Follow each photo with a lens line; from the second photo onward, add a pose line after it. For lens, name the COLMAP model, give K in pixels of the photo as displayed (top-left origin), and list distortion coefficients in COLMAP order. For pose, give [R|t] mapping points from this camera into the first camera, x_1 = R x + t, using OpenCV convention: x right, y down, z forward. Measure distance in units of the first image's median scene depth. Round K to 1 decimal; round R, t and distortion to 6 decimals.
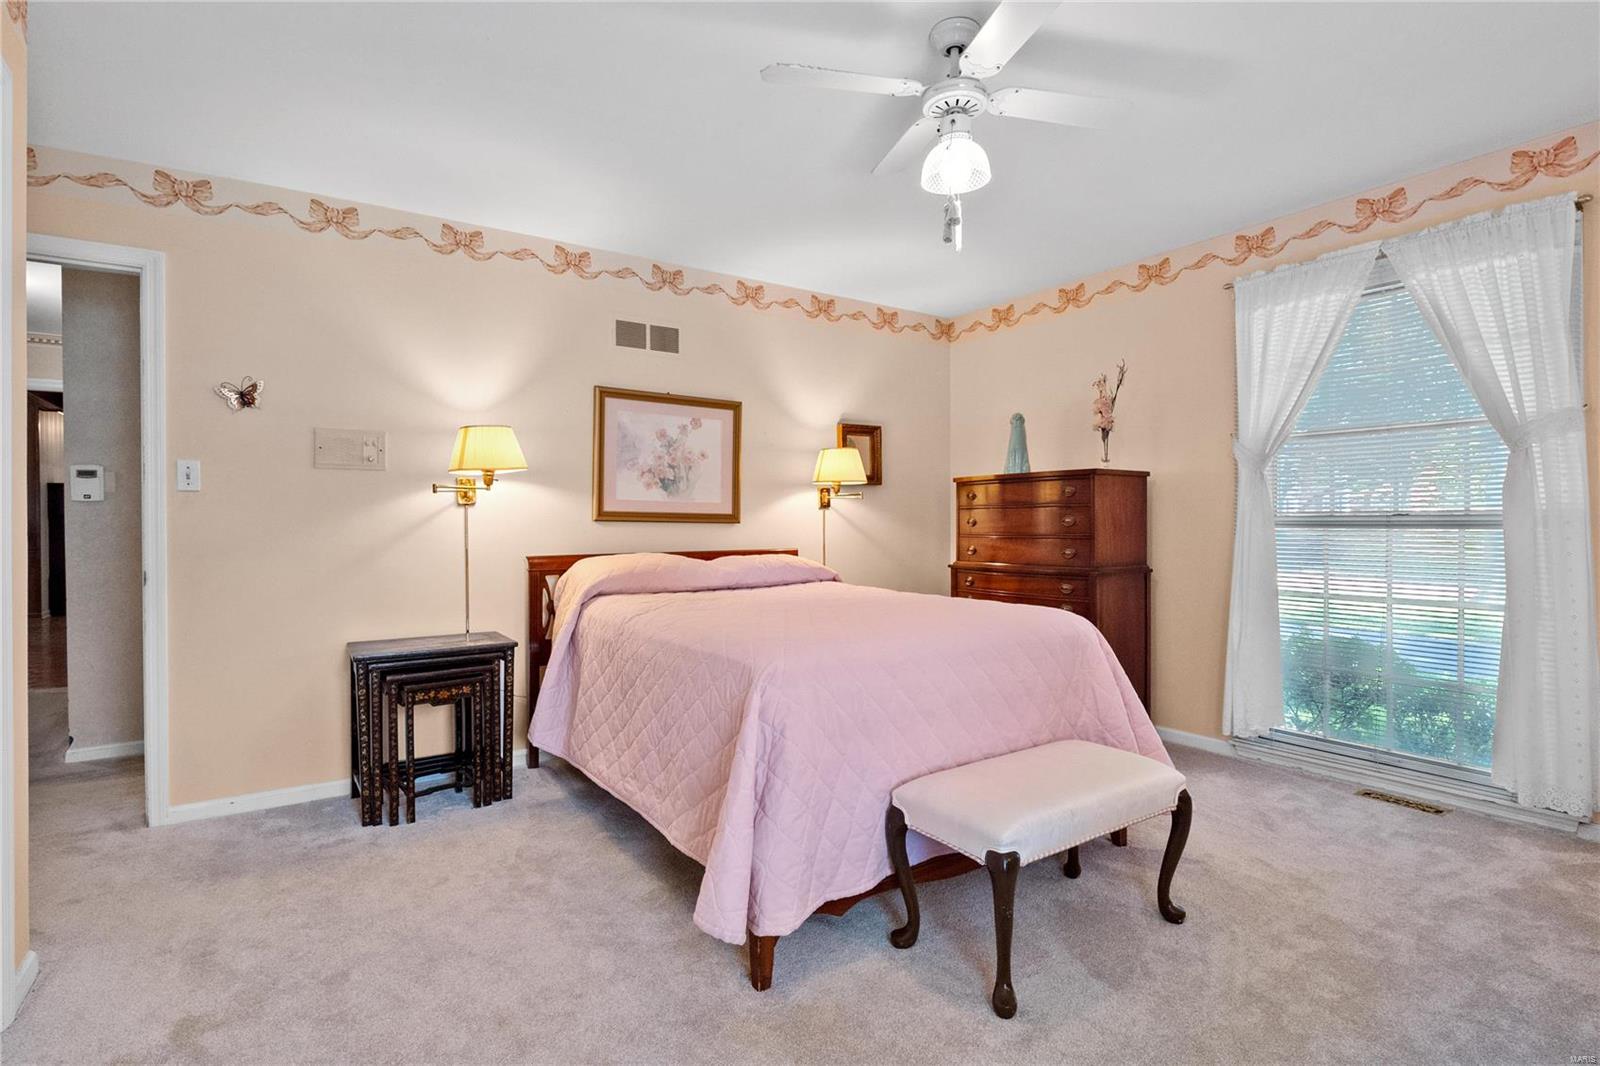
lens RADIAL K [[716.0, 0, 698.8], [0, 716.0, 534.4], [0, 0, 1]] dist [-0.011878, -0.000270]
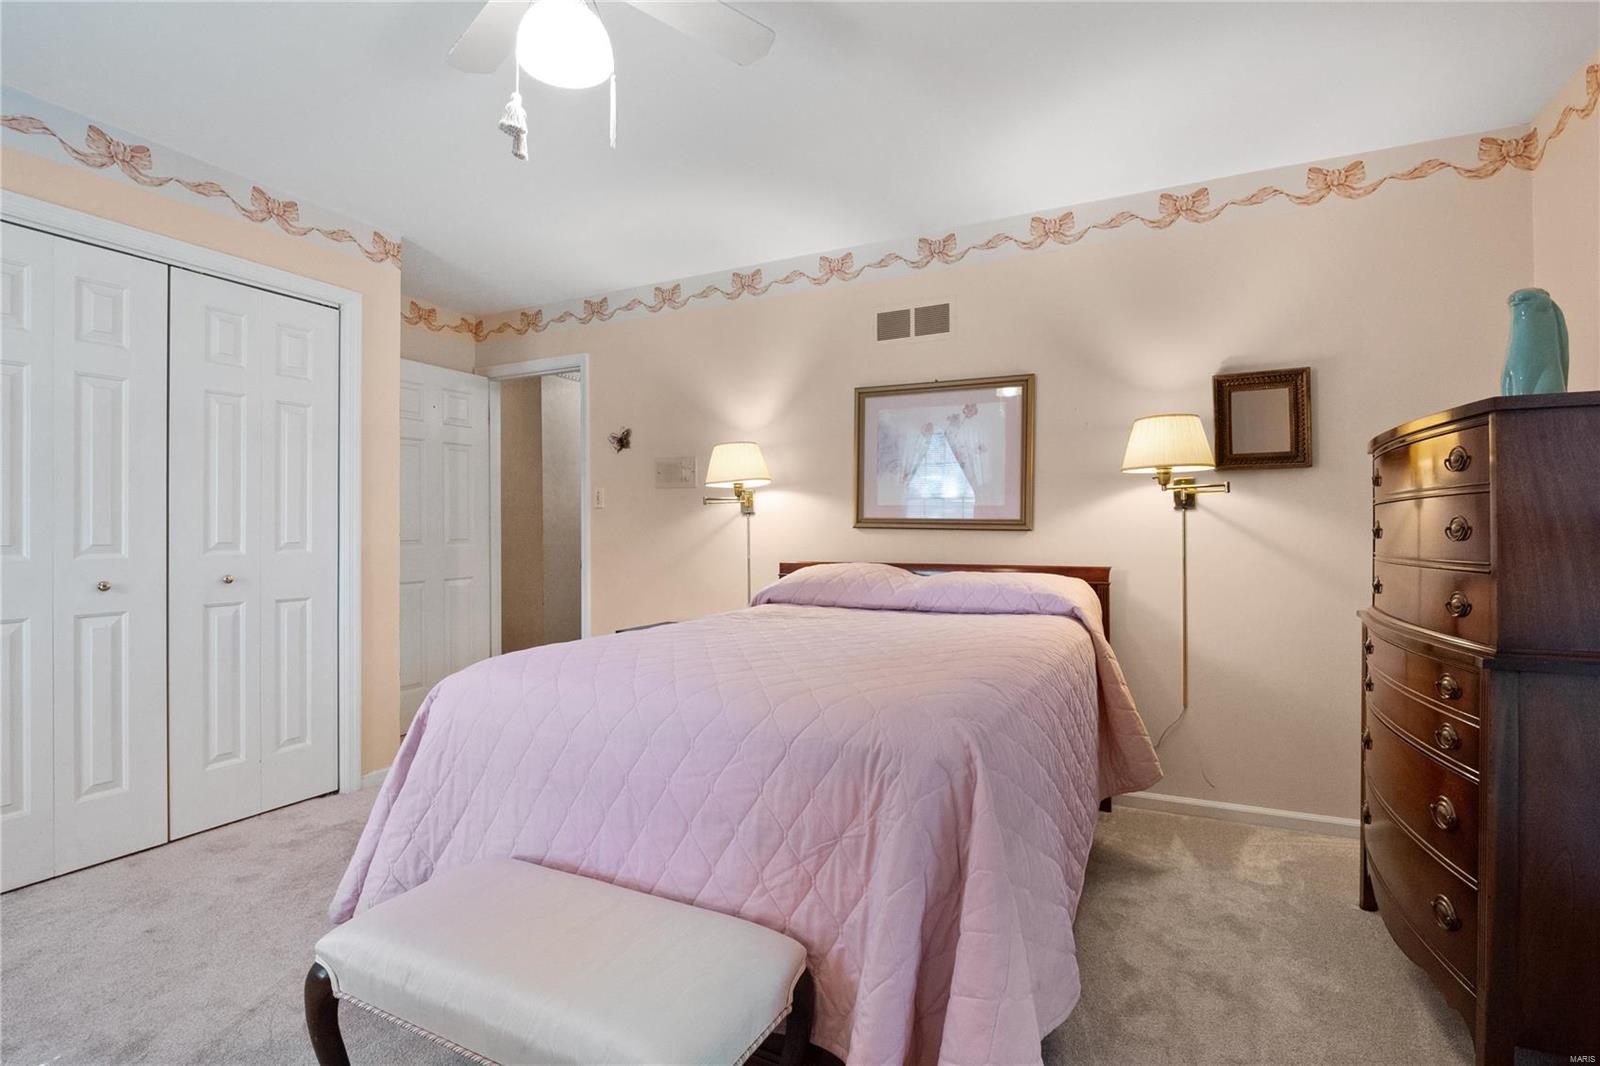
lens RADIAL K [[747.7, 0, 795.2], [0, 747.7, 530.6], [0, 0, 1]] dist [-0.013597, -0.000412]
pose [[0.545517, 0.007001, -0.838070, 0.633748], [-0.014543, 0.999894, -0.001113, -0.012789], [0.837973, 0.012796, 0.545561, 0.371895]]
